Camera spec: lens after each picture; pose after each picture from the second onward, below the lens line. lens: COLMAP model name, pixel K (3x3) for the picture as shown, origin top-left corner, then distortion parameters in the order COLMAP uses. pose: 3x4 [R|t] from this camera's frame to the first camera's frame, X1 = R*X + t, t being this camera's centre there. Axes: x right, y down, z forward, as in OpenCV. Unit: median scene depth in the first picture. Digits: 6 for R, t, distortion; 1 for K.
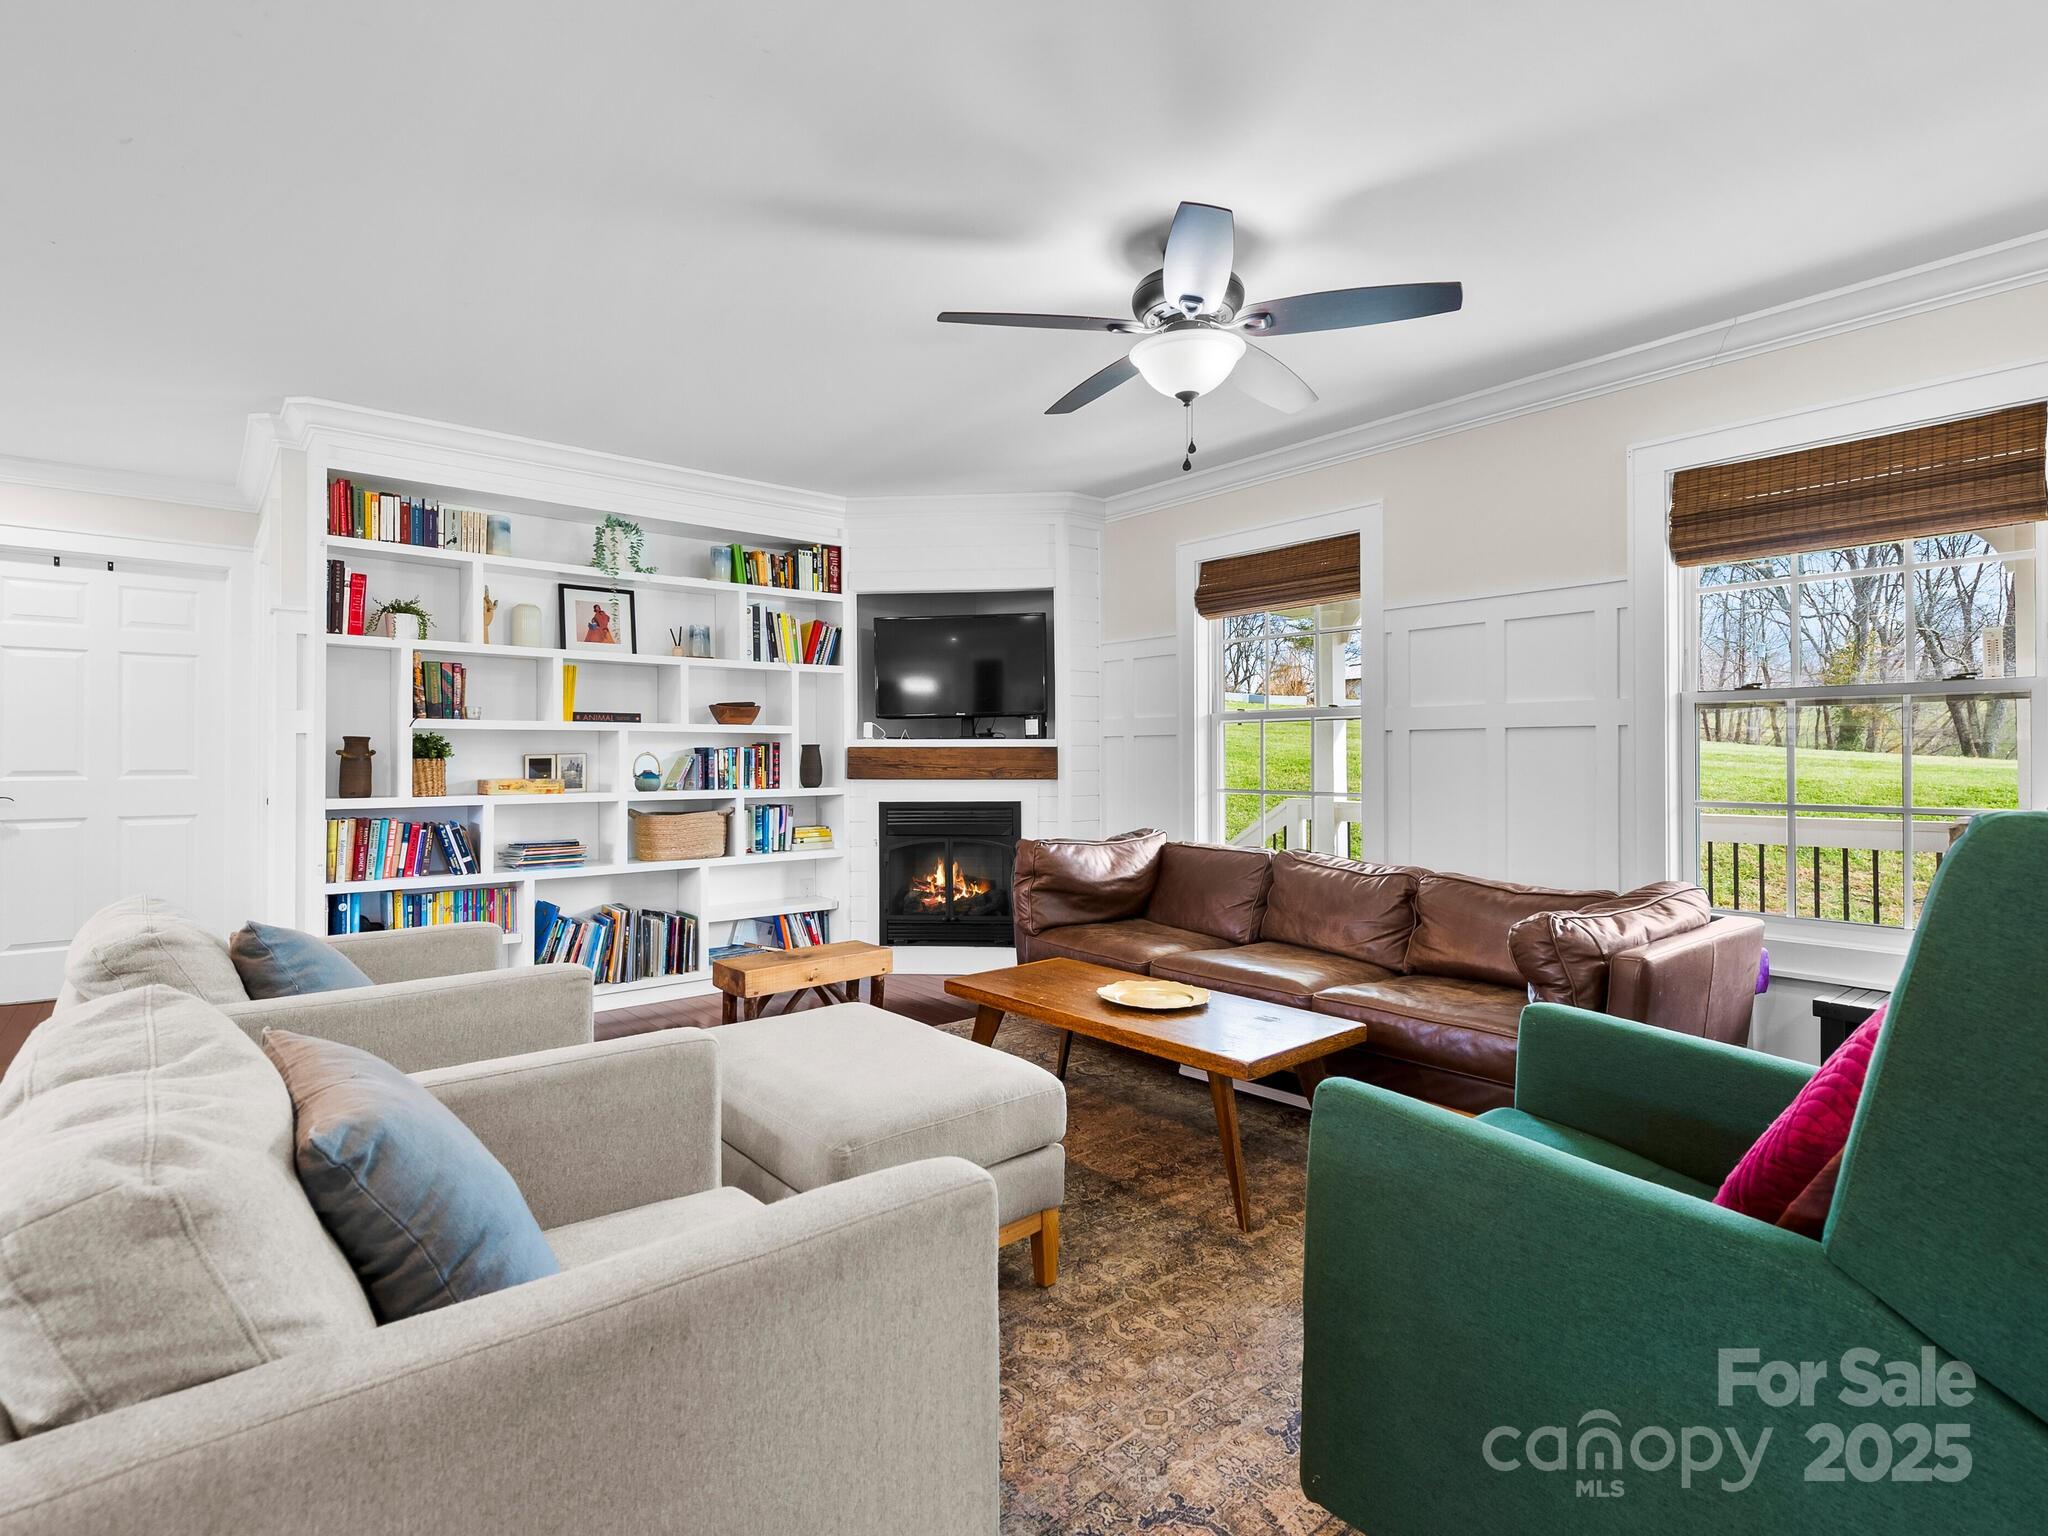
lens RADIAL K [[939.5, 0, 1024.1], [0, 939.5, 760.2], [0, 0, 1]] dist [-0.001387, -0.000160]
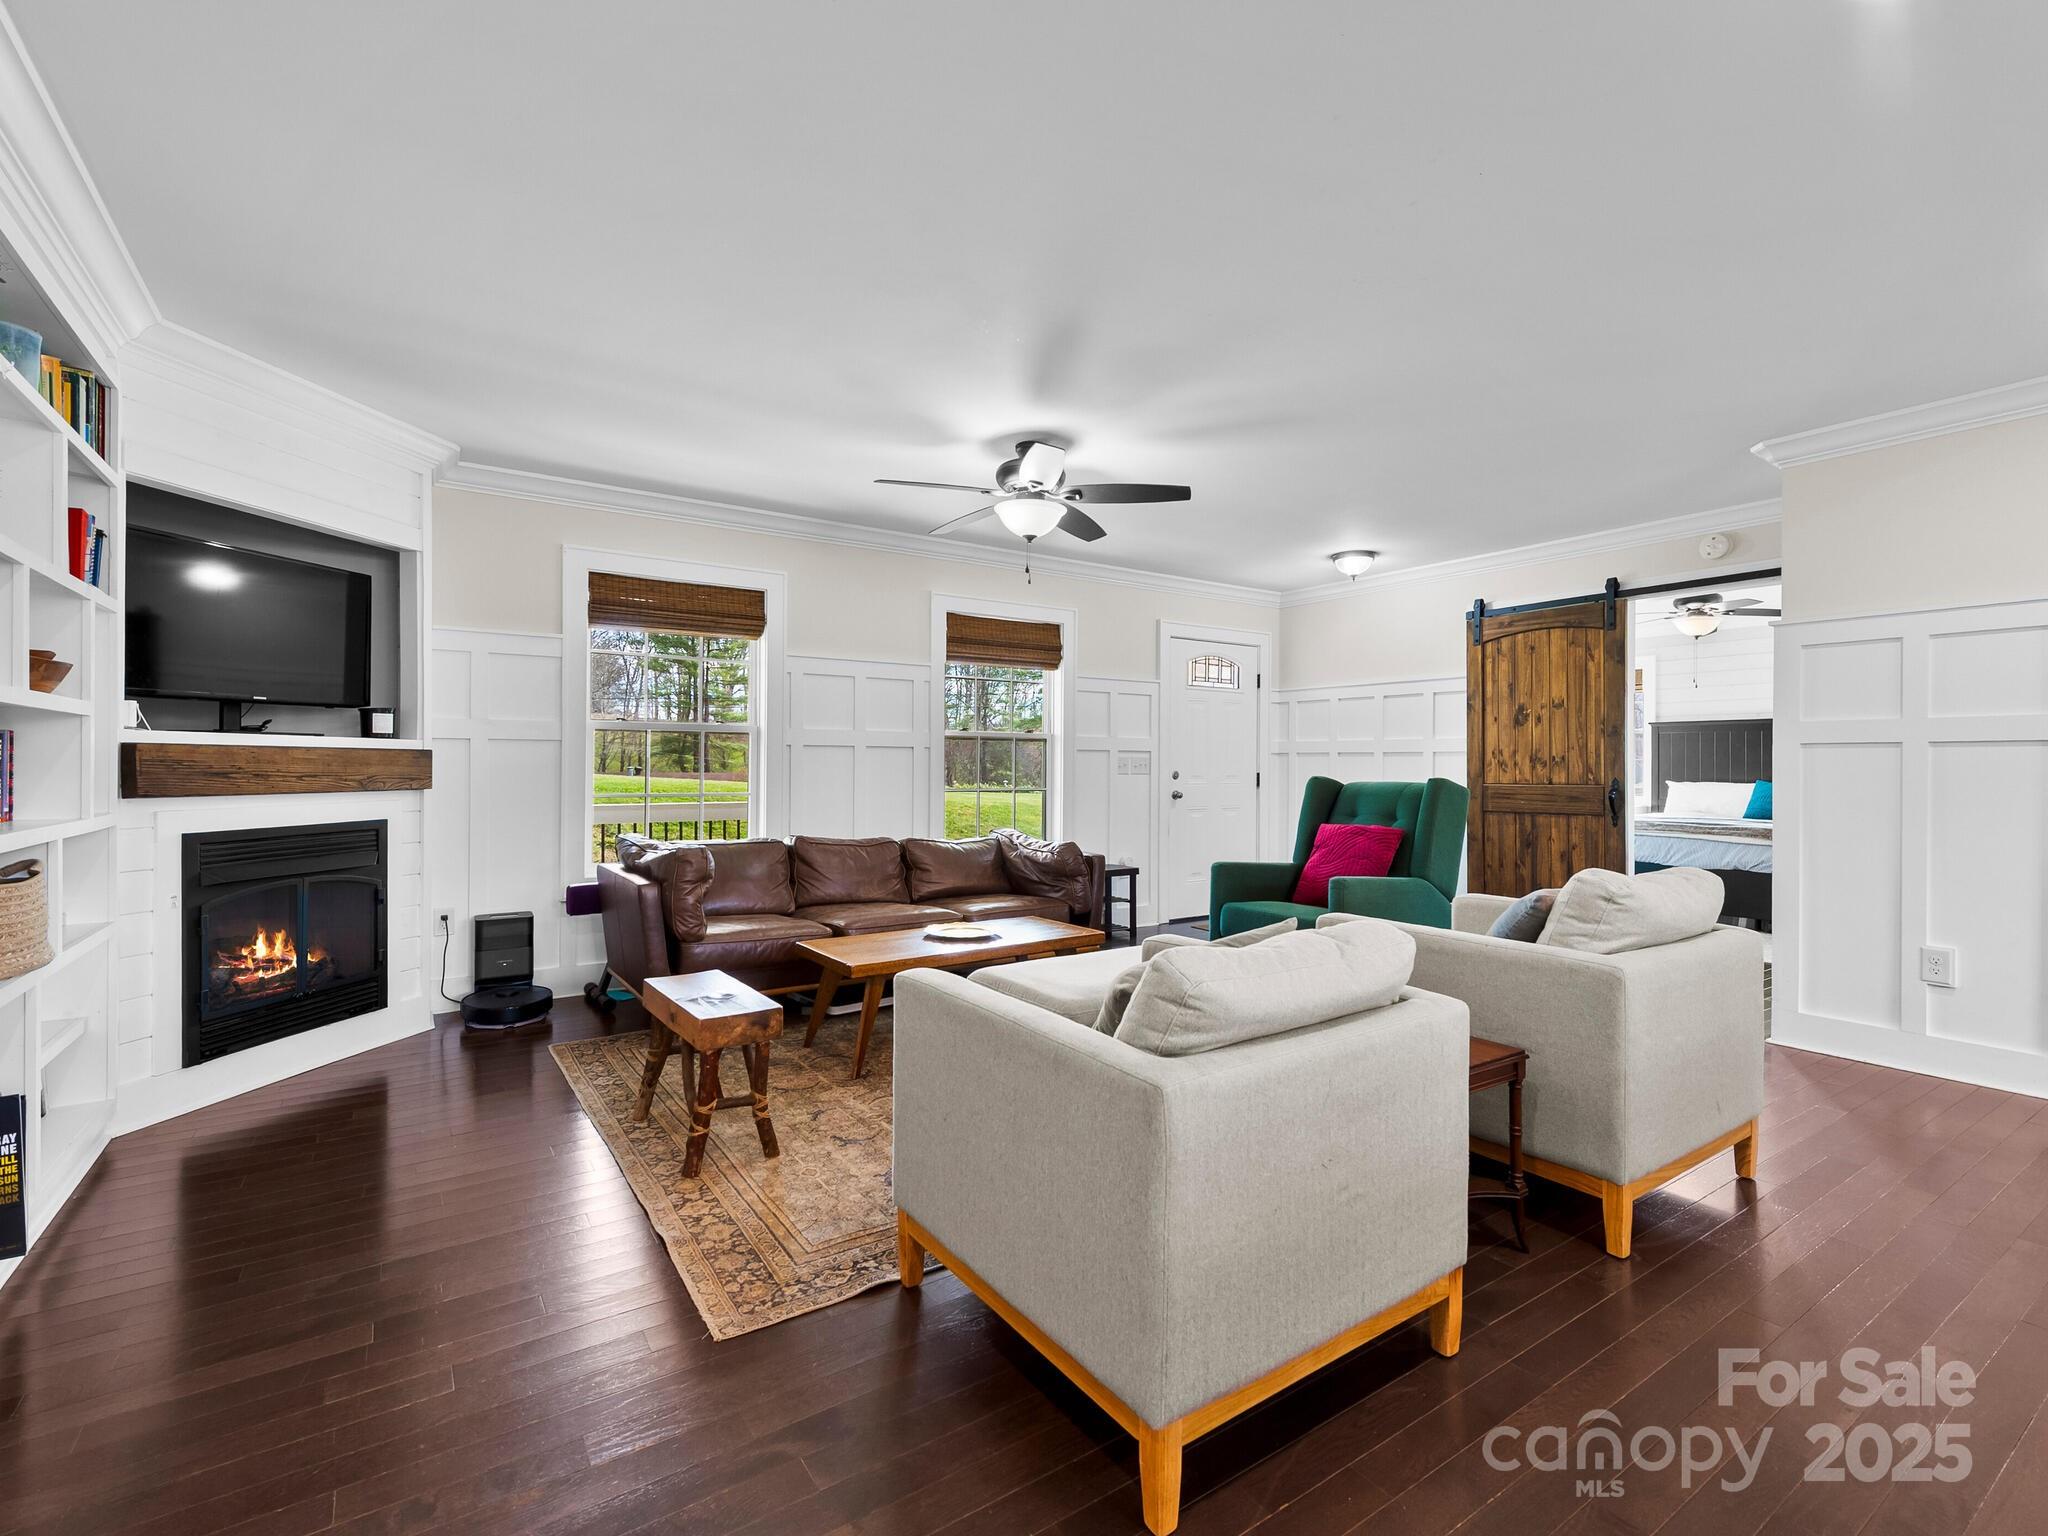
lens RADIAL K [[939.5, 0, 1027.5], [0, 939.5, 766.0], [0, 0, 1]] dist [-0.001387, -0.000160]
pose [[0.112141, 0.003328, 0.993687, -0.706103], [0.000267, 0.999994, -0.003379, 0.002551], [-0.993692, 0.000644, 0.112140, 0.393616]]
